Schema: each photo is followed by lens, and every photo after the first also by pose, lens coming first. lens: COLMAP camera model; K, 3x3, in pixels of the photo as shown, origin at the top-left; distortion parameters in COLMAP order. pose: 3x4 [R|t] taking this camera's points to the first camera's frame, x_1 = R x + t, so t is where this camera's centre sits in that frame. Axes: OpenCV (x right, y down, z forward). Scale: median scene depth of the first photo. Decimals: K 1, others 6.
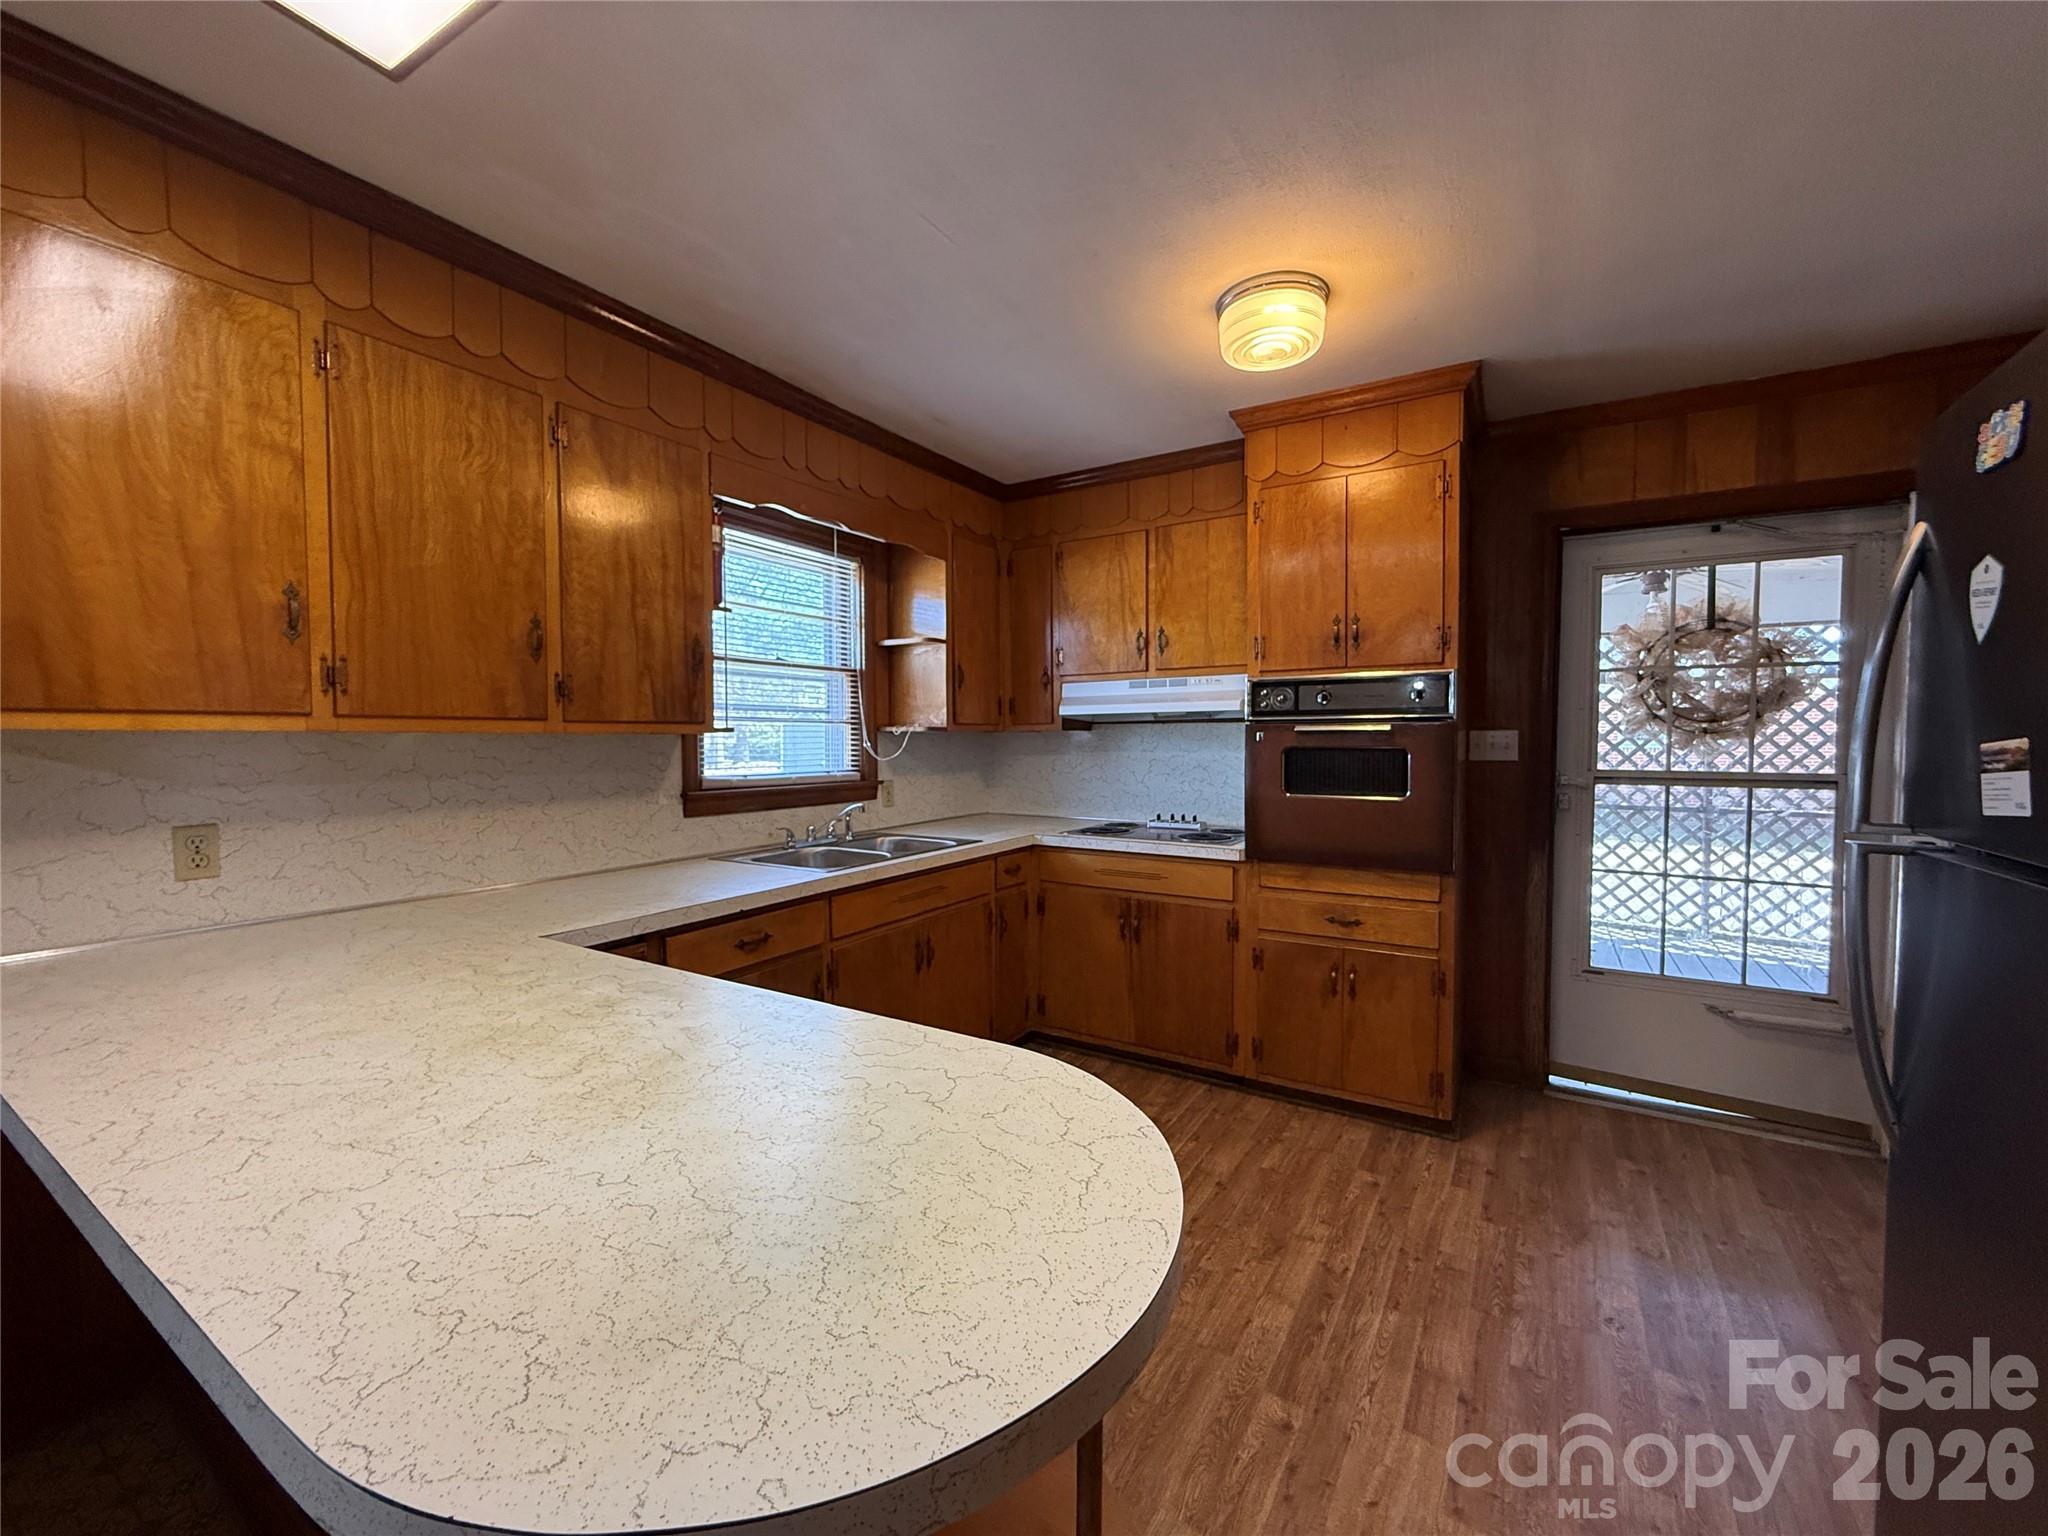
lens RADIAL K [[823.5, 0, 1024.0], [0, 823.5, 768.0], [0, 0, 1]] dist [-0.000207, 0.000039]
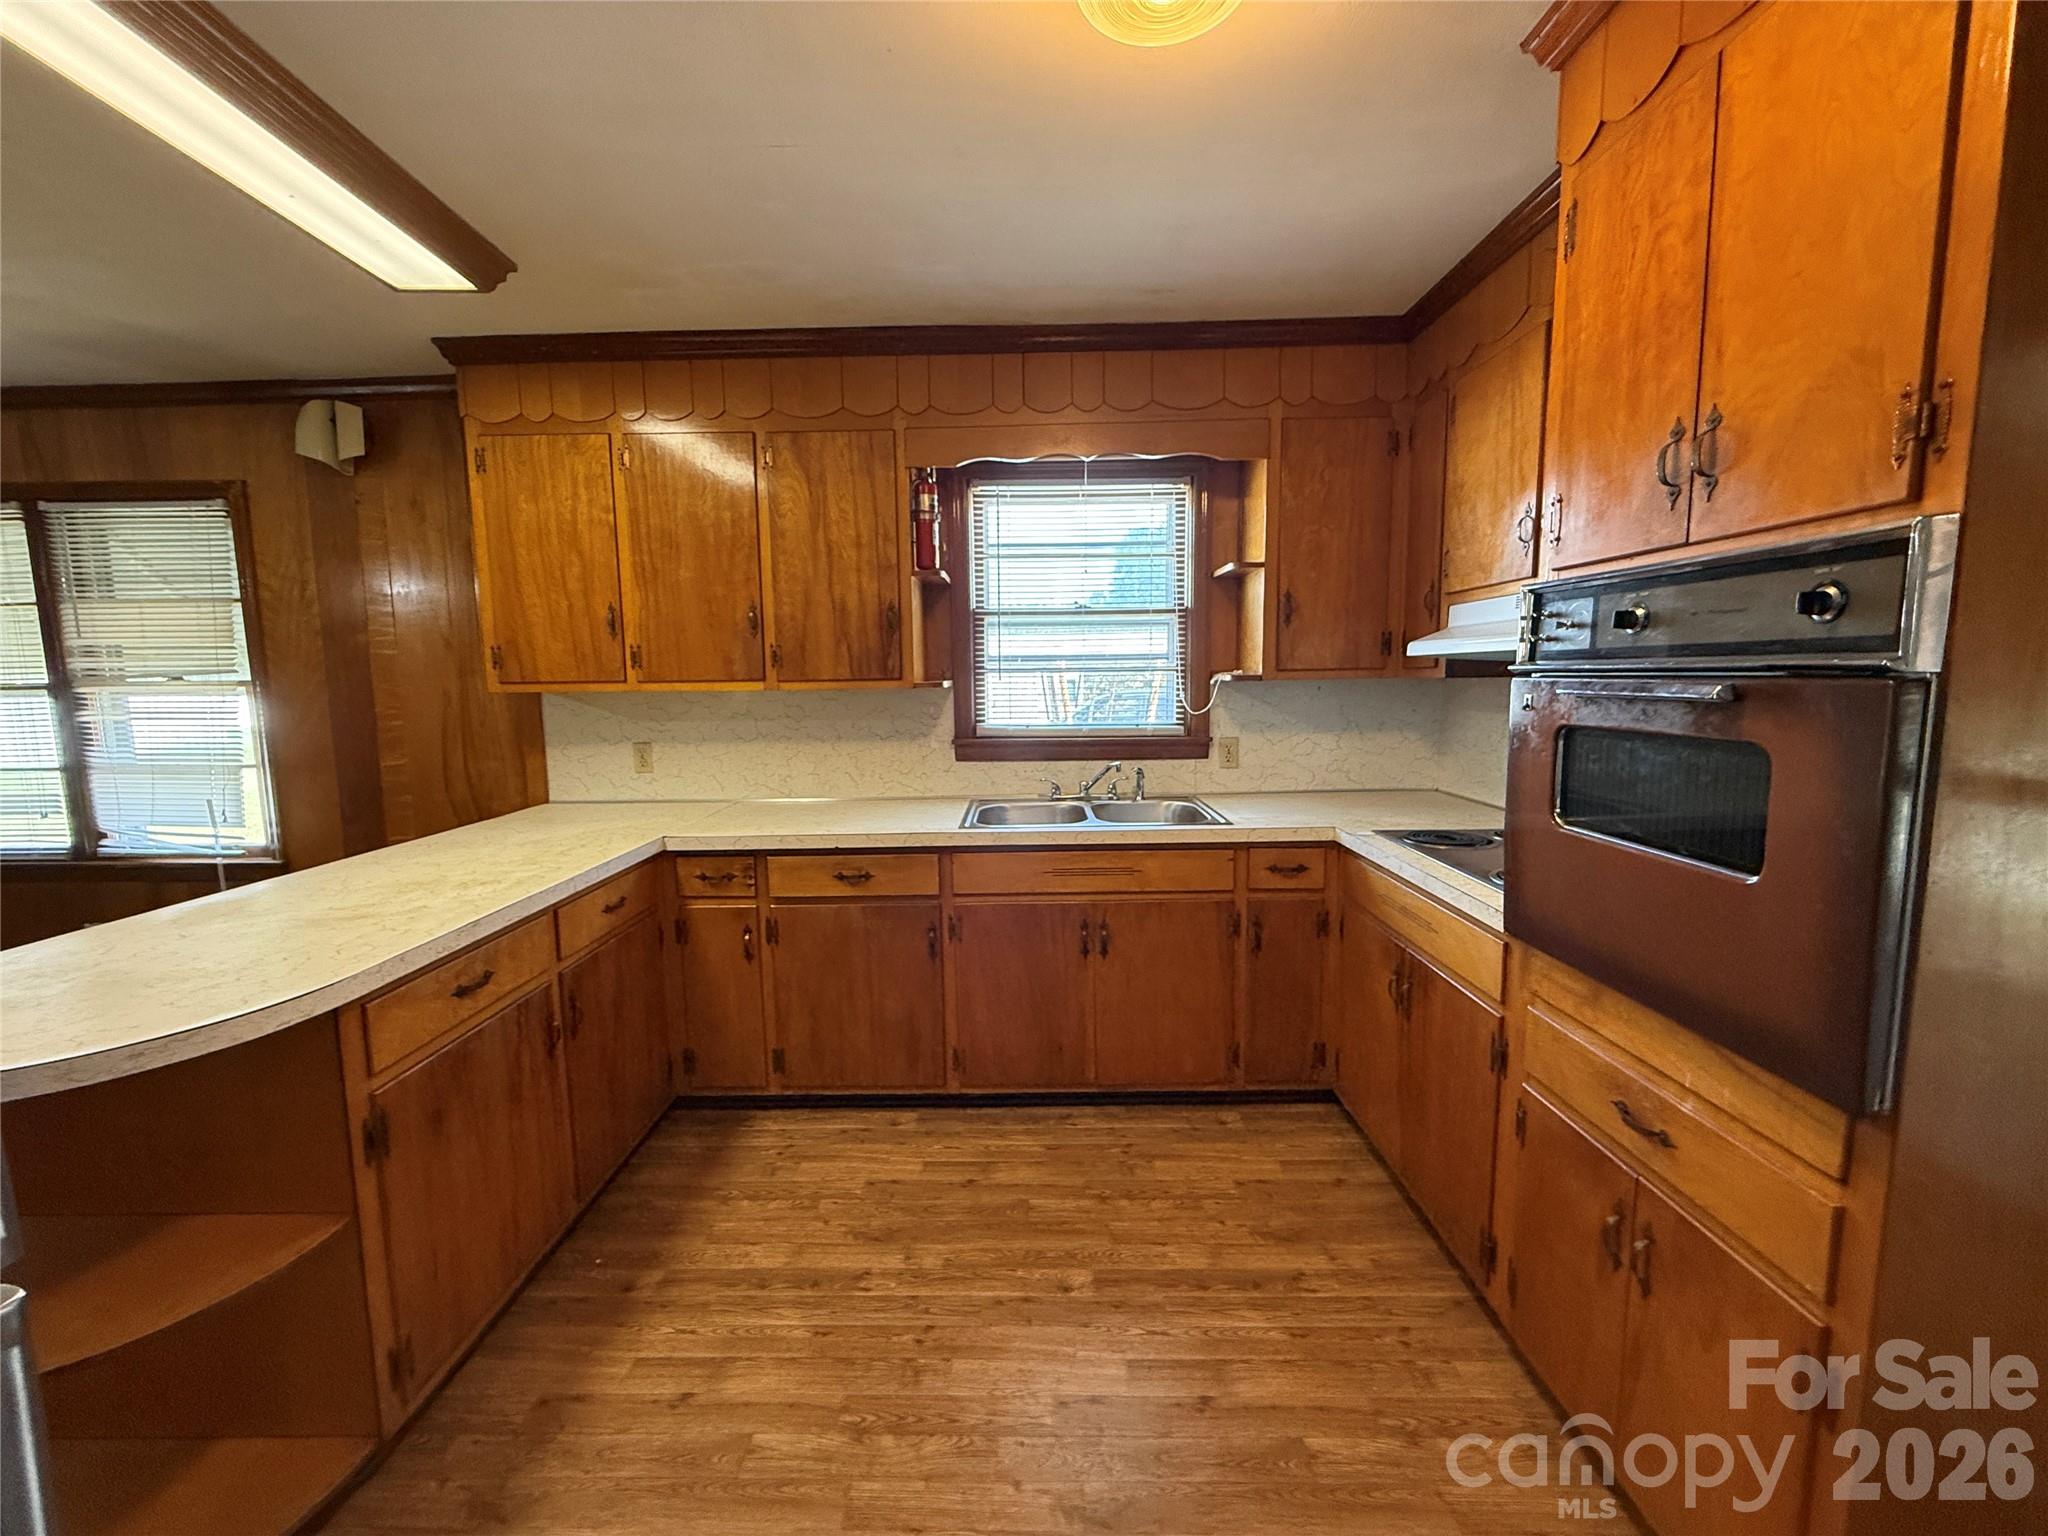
lens RADIAL K [[817.2, 0, 1015.3], [0, 817.2, 770.8], [0, 0, 1]] dist [-0.000864, -0.000022]
pose [[0.514678, 0.100553, -0.851467, 0.540236], [-0.021910, 0.994317, 0.104179, -0.041427], [0.857104, -0.034963, 0.513956, 0.458726]]
